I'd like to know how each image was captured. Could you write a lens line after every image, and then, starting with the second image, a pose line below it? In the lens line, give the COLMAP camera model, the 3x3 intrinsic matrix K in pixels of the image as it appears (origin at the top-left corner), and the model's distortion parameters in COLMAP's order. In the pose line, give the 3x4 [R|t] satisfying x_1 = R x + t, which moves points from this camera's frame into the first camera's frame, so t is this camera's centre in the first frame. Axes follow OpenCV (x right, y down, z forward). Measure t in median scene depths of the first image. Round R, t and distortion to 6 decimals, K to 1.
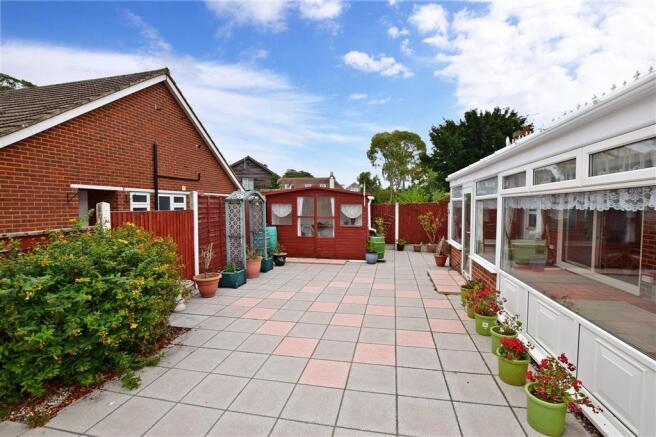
lens RADIAL K [[294.7, 0, 328.0], [0, 294.7, 218.5], [0, 0, 1]] dist [-0.000226, -0.000016]
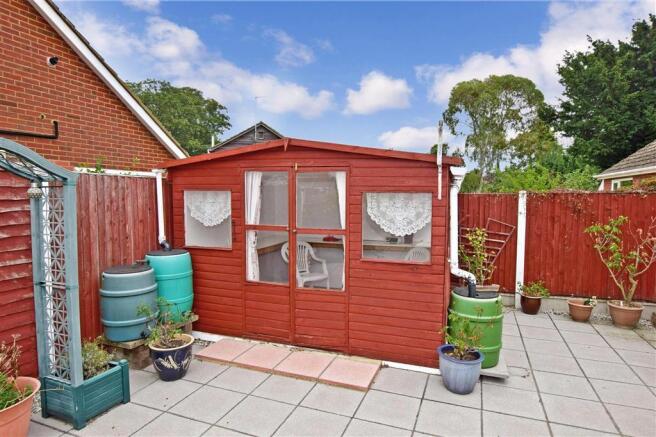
lens RADIAL K [[385.8, 0, 328.0], [0, 385.8, 218.5], [0, 0, 1]] dist [-0.015915, 0.000423]
pose [[0.988300, 0.015770, -0.151702, 0.056191], [-0.013516, 0.999783, 0.015880, -0.020971], [0.151920, -0.013644, 0.988299, 0.464192]]
